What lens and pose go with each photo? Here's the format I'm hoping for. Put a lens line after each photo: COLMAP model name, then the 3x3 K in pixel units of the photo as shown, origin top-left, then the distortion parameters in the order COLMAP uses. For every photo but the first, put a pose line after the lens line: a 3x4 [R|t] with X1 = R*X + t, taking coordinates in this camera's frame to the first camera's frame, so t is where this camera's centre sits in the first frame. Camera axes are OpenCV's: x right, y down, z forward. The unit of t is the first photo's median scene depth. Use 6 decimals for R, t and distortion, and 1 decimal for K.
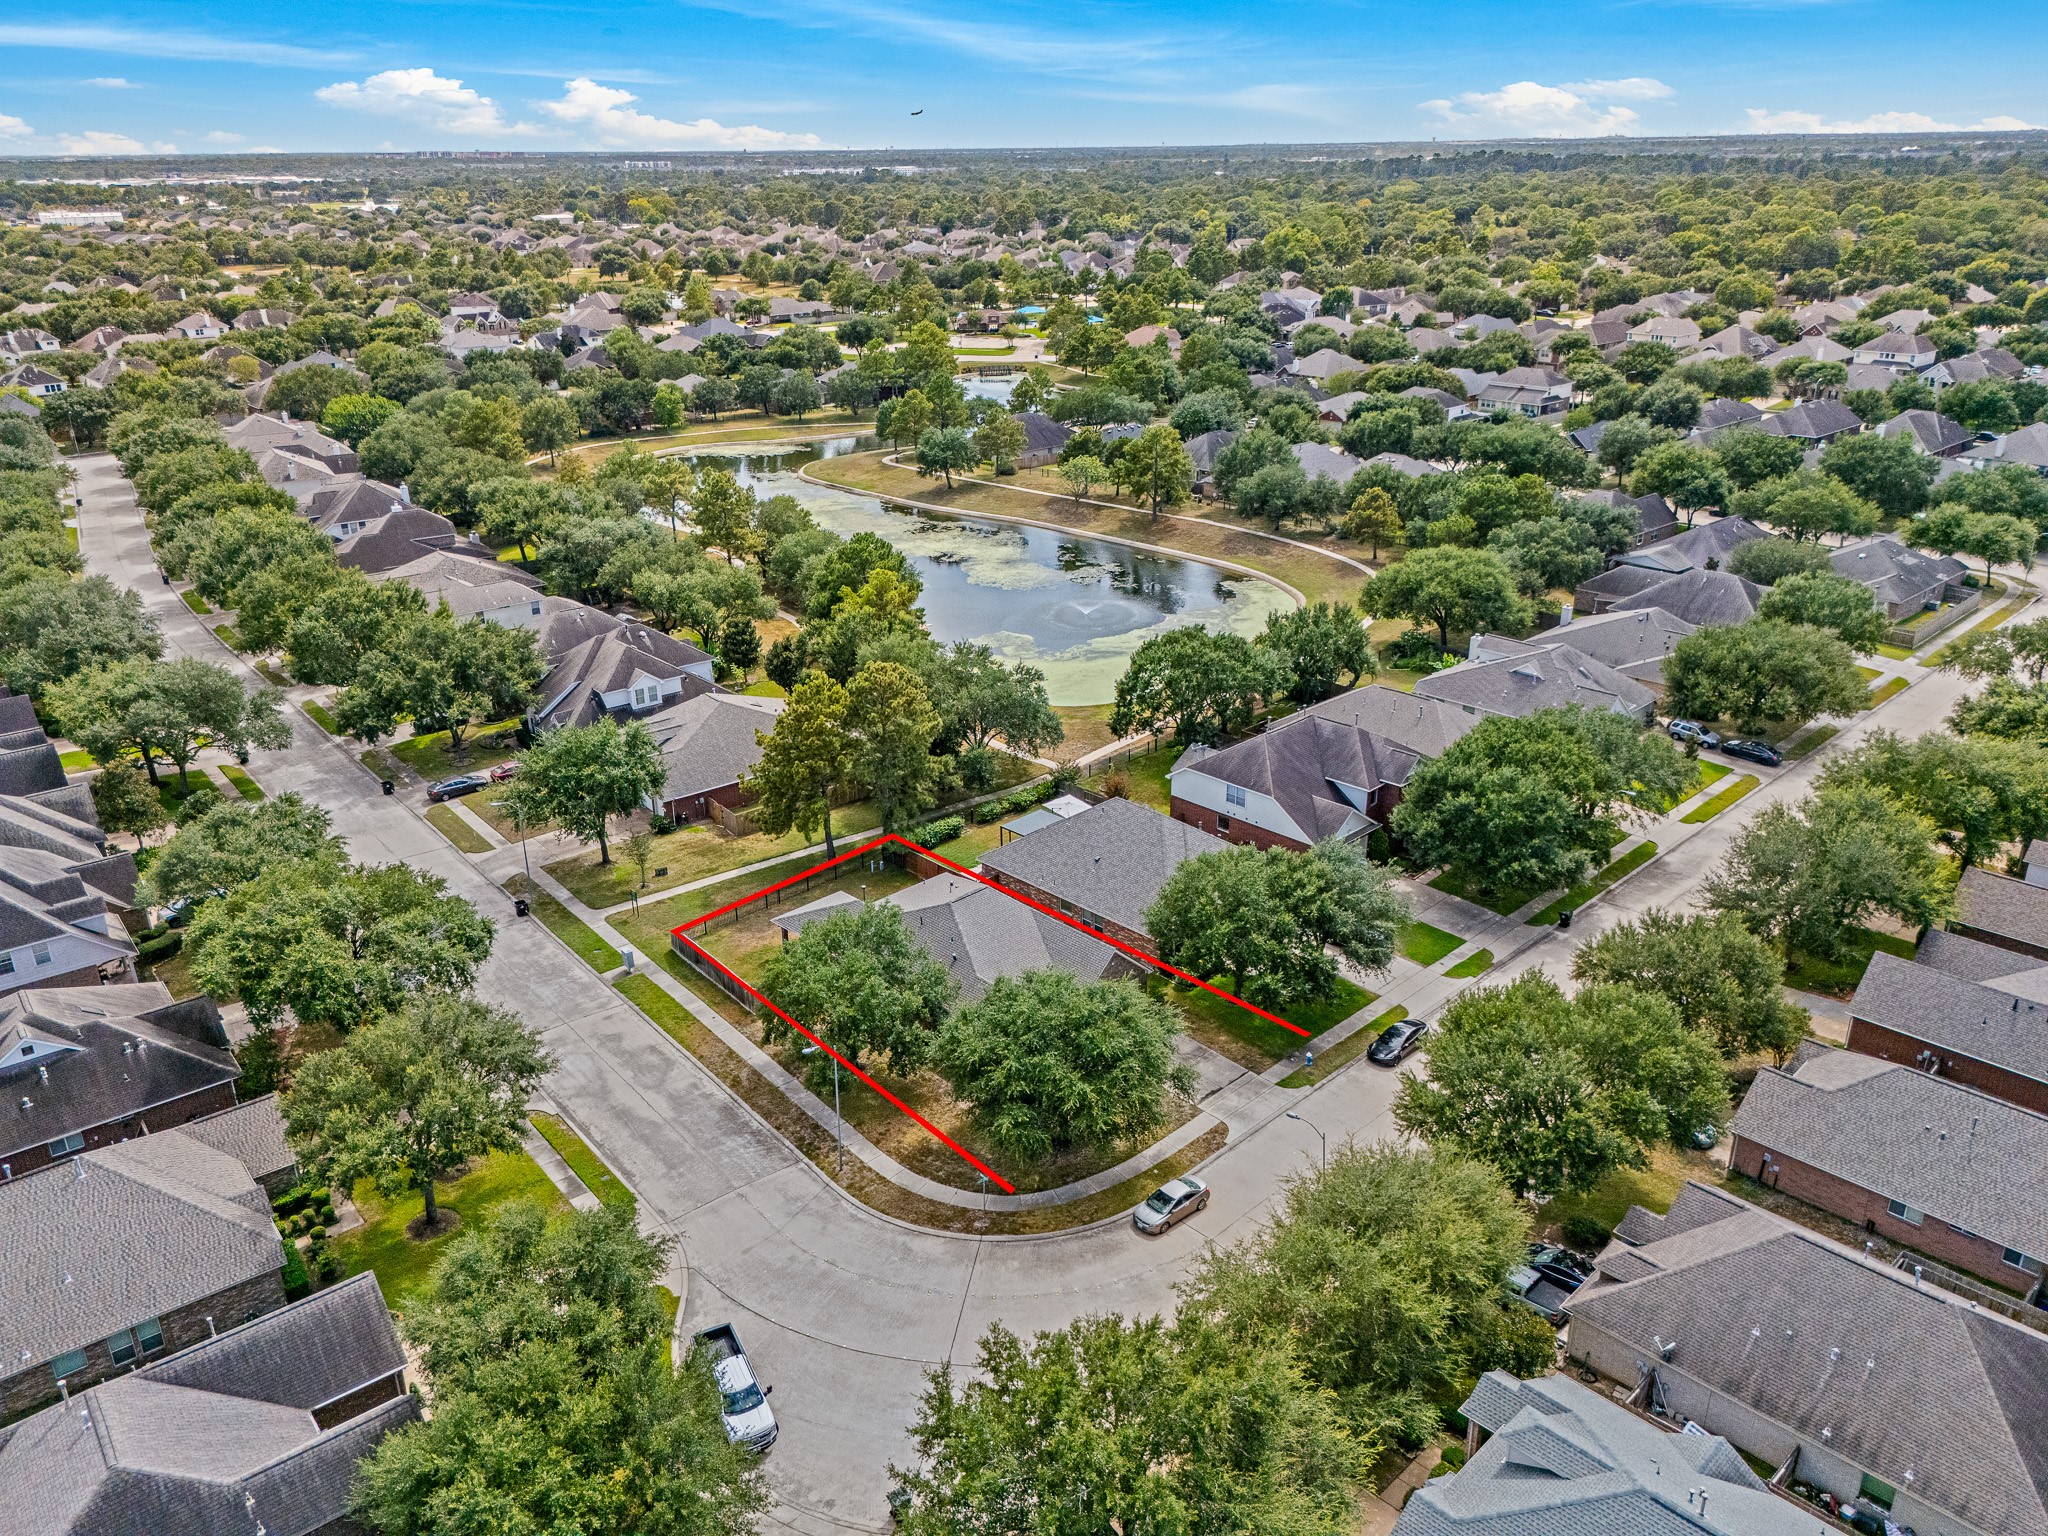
lens RADIAL K [[1520.7, 0, 1024.0], [0, 1520.7, 768.0], [0, 0, 1]] dist [0.039366, -0.004435]
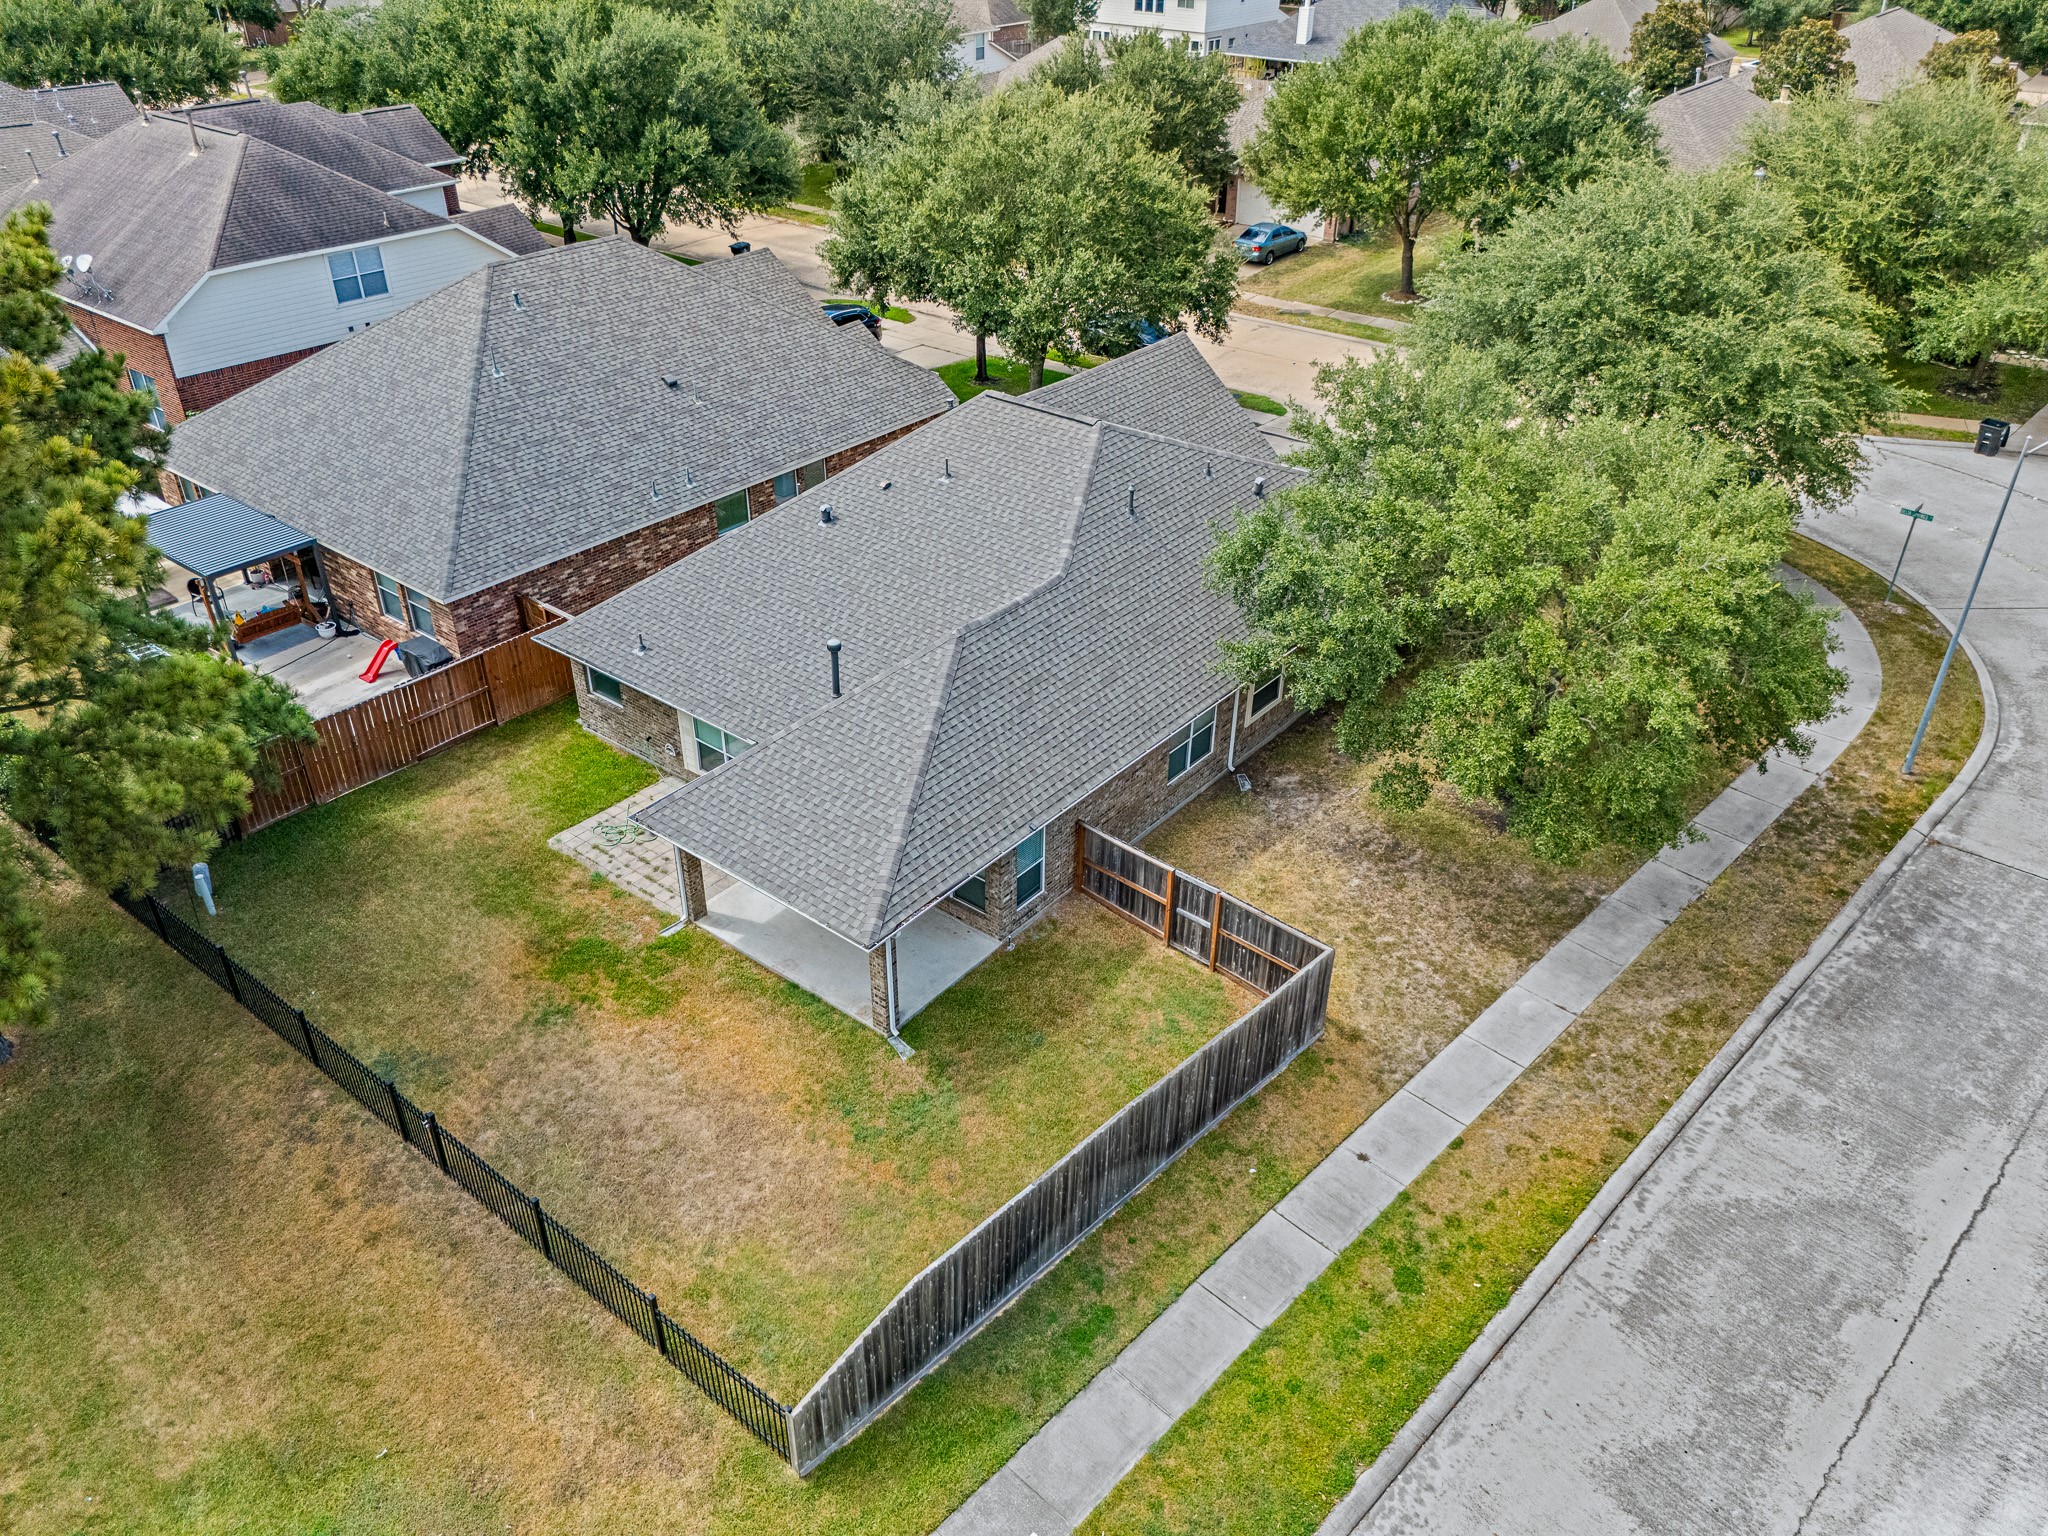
lens RADIAL K [[1520.7, 0, 1024.0], [0, 1520.7, 768.0], [0, 0, 1]] dist [0.039366, -0.004435]
pose [[-0.119506, -0.529361, 0.839938, -0.406667], [0.367580, 0.762292, 0.532725, -0.043930], [-0.922281, 0.372409, 0.103484, 1.087132]]
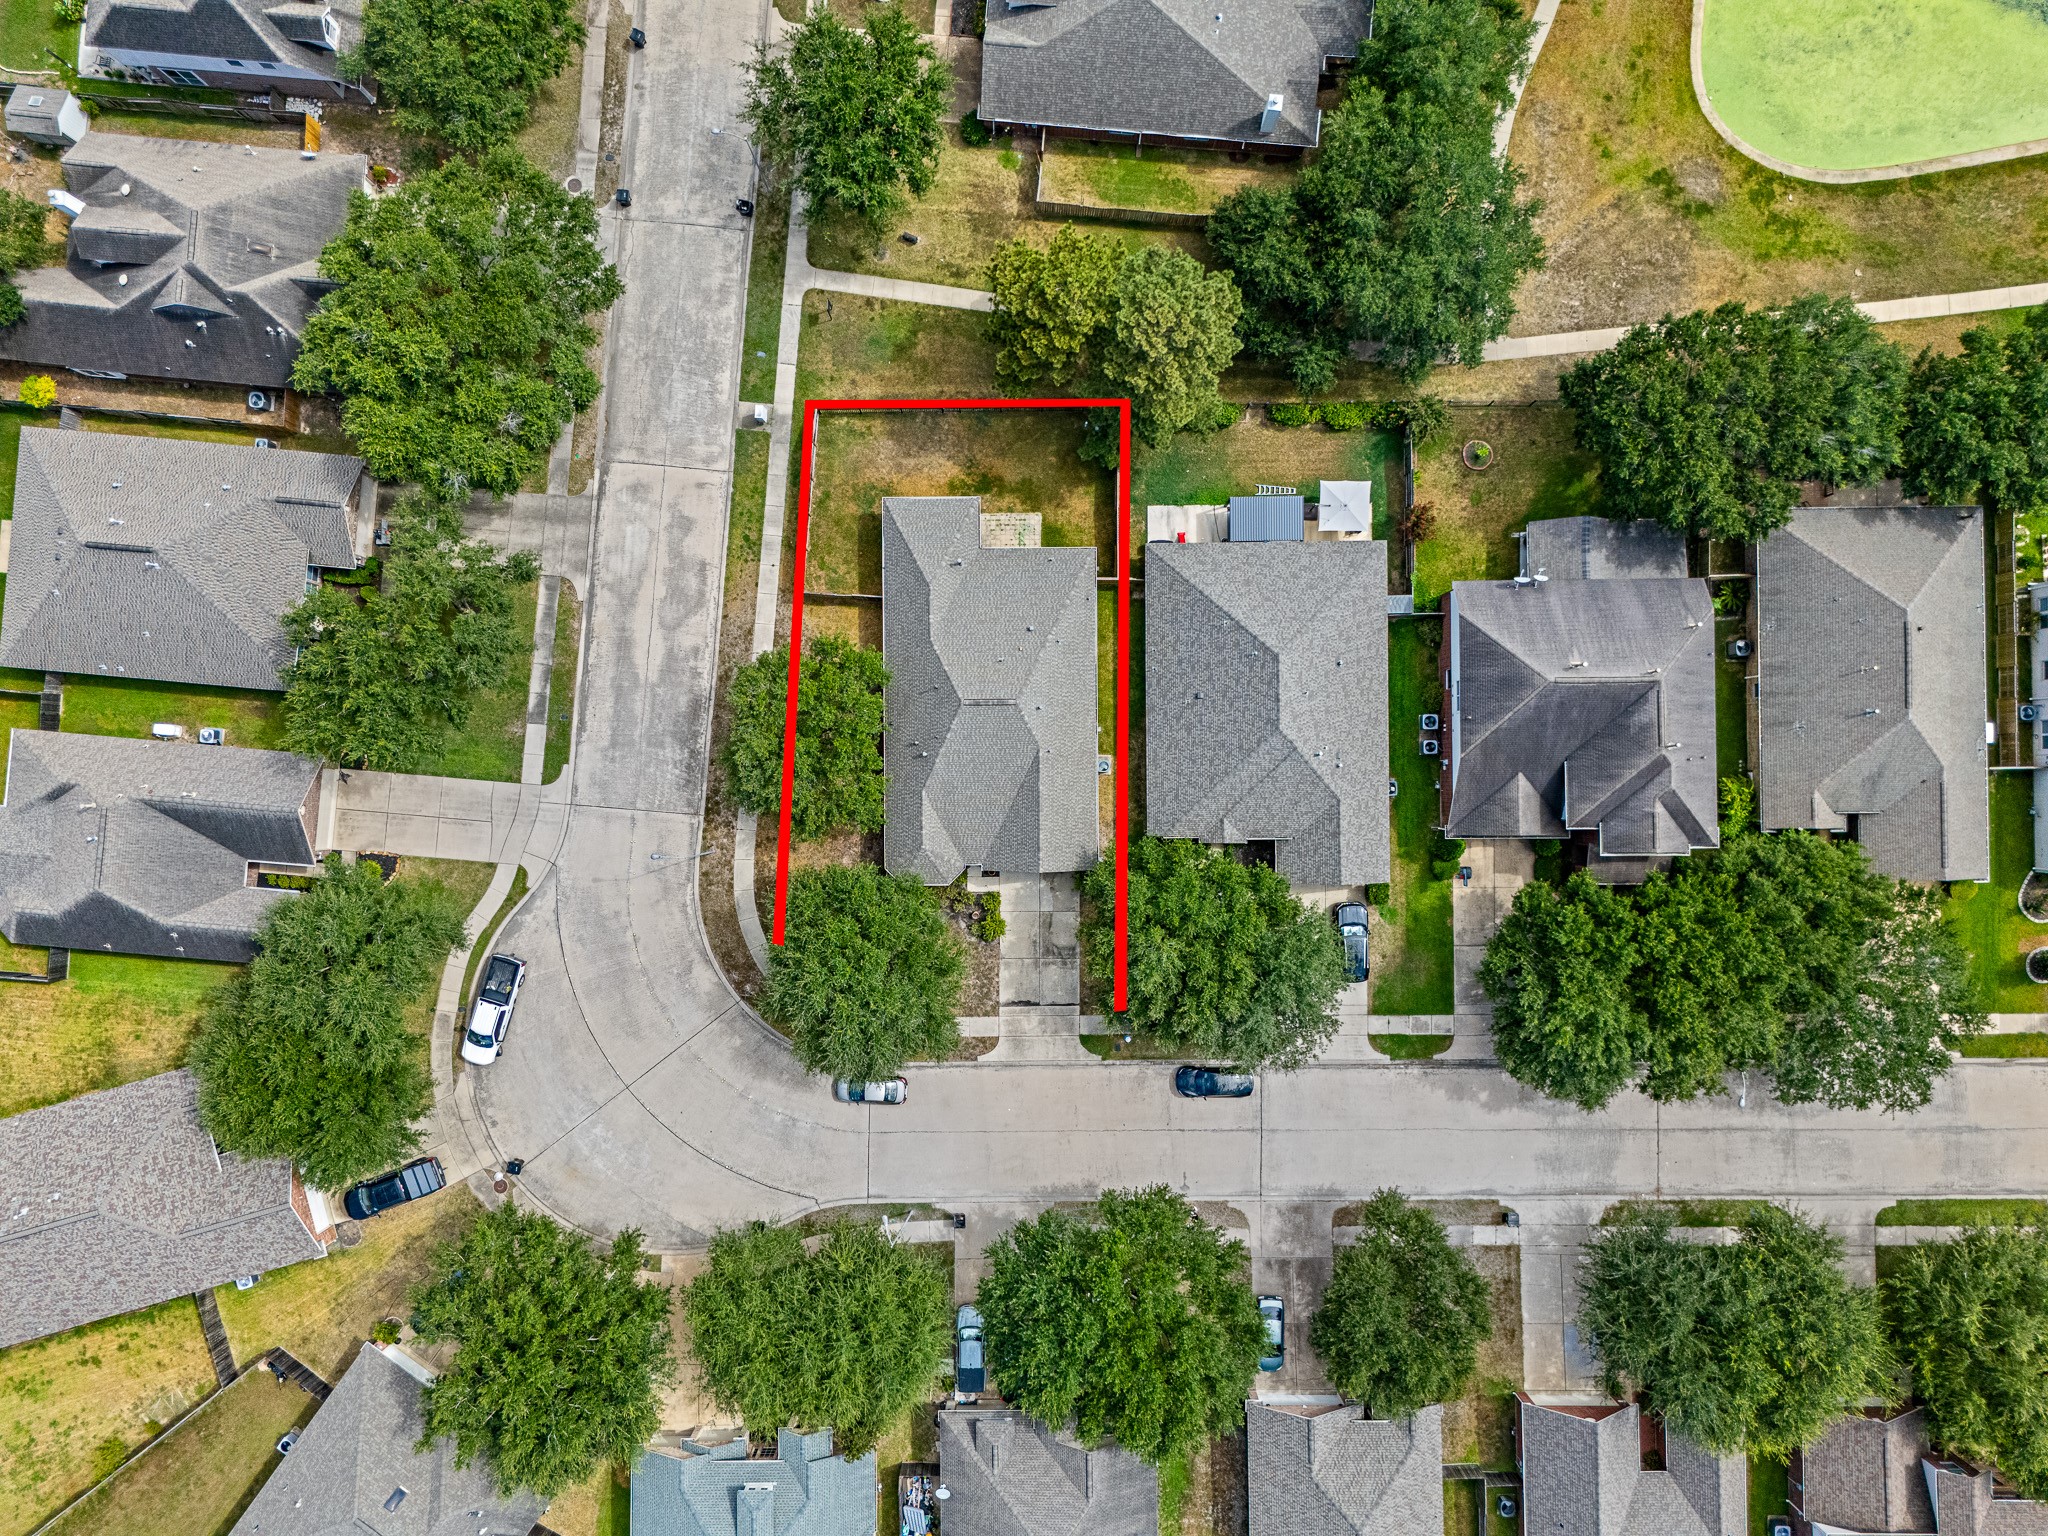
lens RADIAL K [[1520.7, 0, 1024.0], [0, 1520.7, 768.0], [0, 0, 1]] dist [0.039366, -0.004435]
pose [[0.720899, 0.693021, -0.005154, 0.012064], [-0.264231, 0.281720, 0.922397, -0.821345], [0.640692, -0.663593, 0.386209, 0.688062]]
